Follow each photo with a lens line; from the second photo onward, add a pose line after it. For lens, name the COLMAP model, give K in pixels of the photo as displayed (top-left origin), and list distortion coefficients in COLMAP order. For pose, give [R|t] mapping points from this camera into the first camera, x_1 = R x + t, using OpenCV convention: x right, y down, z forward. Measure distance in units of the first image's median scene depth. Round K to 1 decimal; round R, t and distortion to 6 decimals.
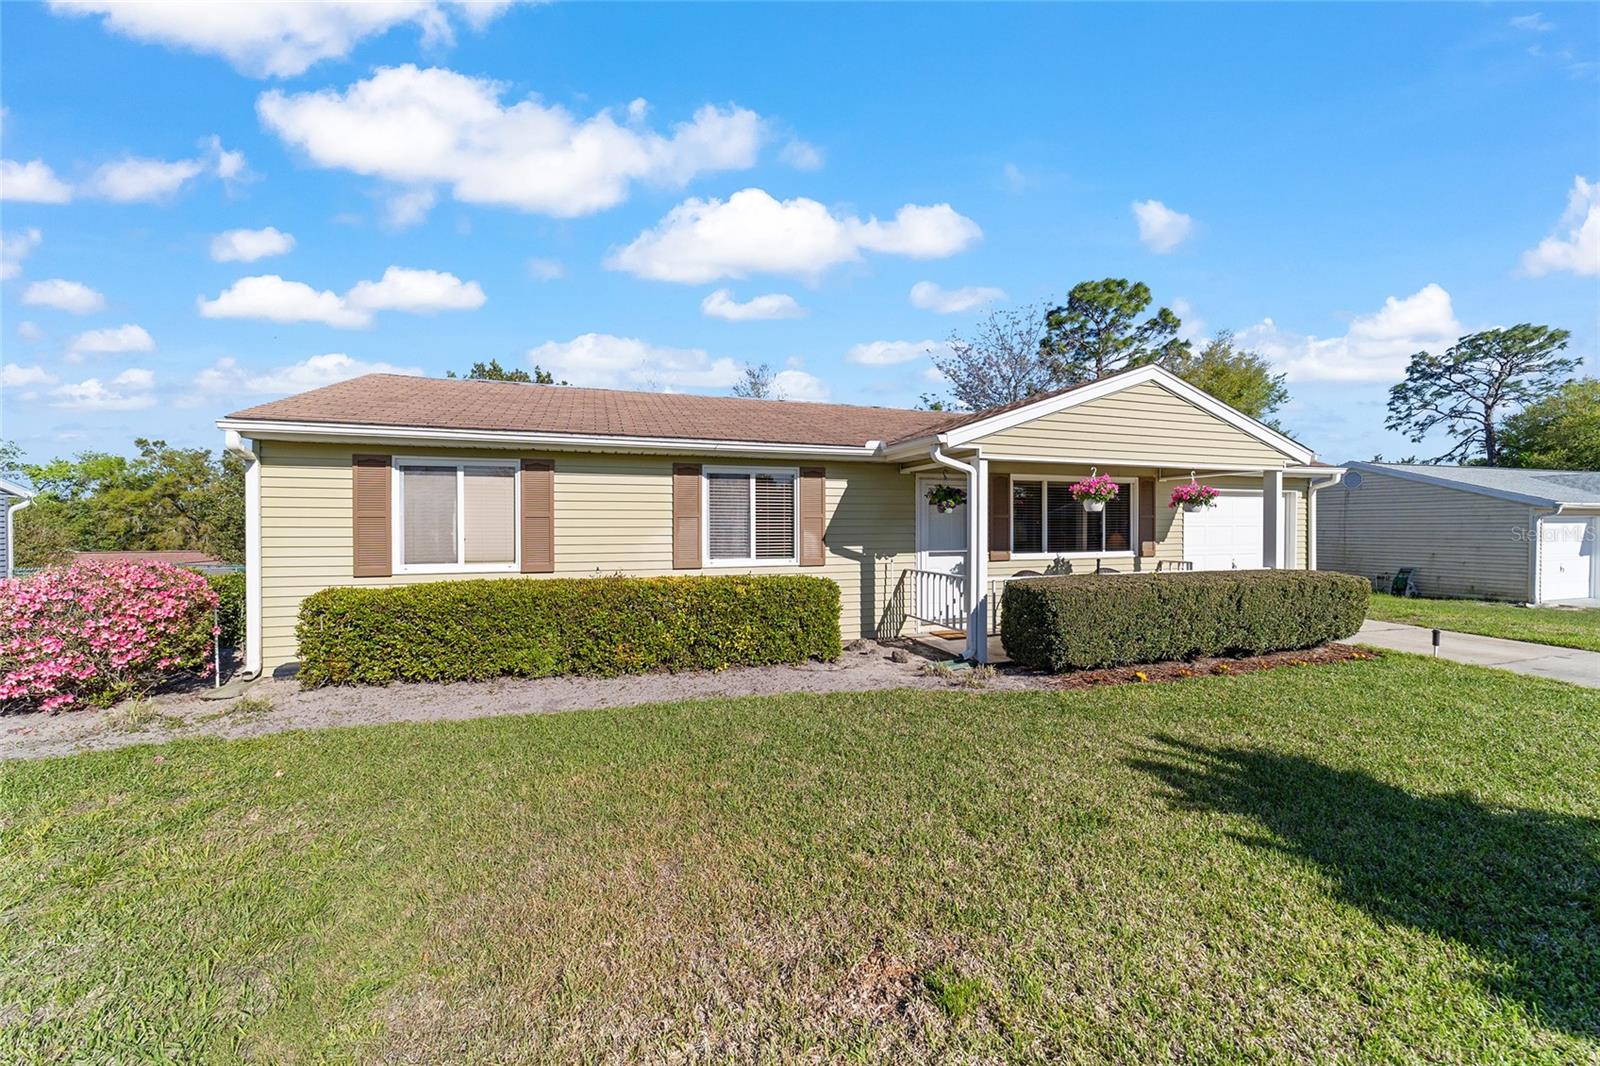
lens RADIAL K [[615.0, 0, 798.7], [0, 615.0, 529.5], [0, 0, 1]] dist [-0.016582, 0.008446]
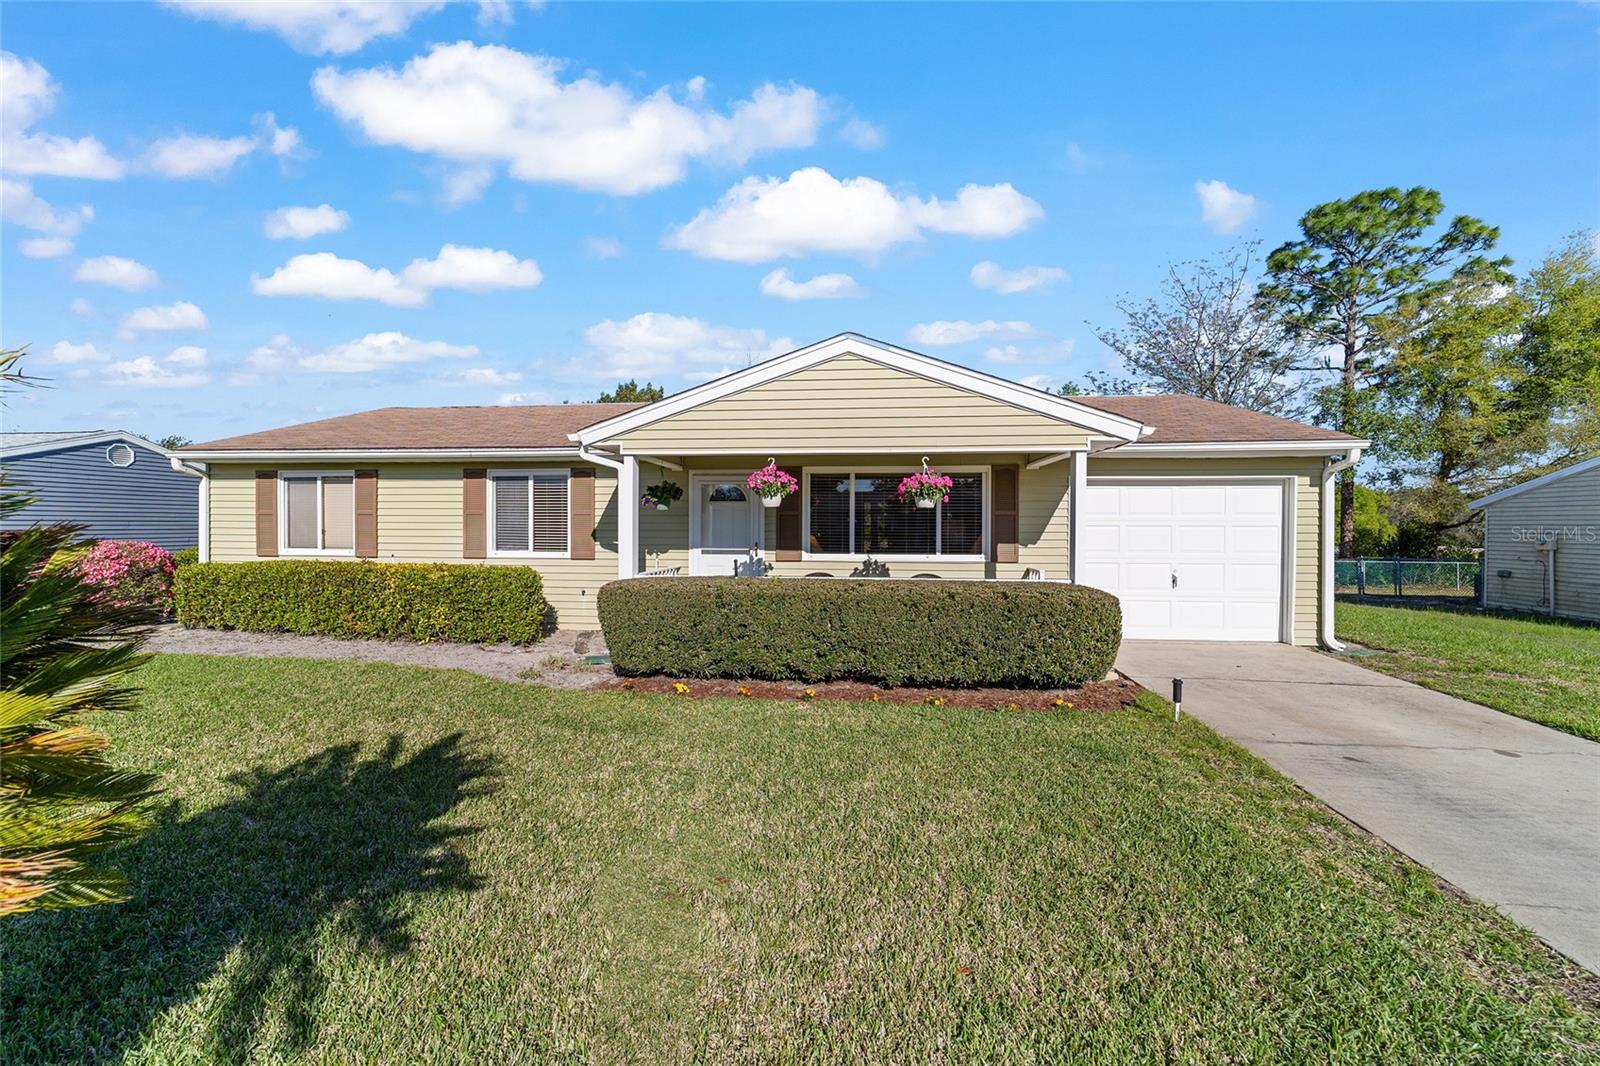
lens RADIAL K [[615.0, 0, 798.7], [0, 615.0, 529.5], [0, 0, 1]] dist [-0.016582, 0.008446]
pose [[0.908294, 0.009302, -0.418229, 0.823296], [-0.007849, 0.999956, 0.005194, -0.001696], [0.418259, -0.001435, 0.908327, 0.181203]]
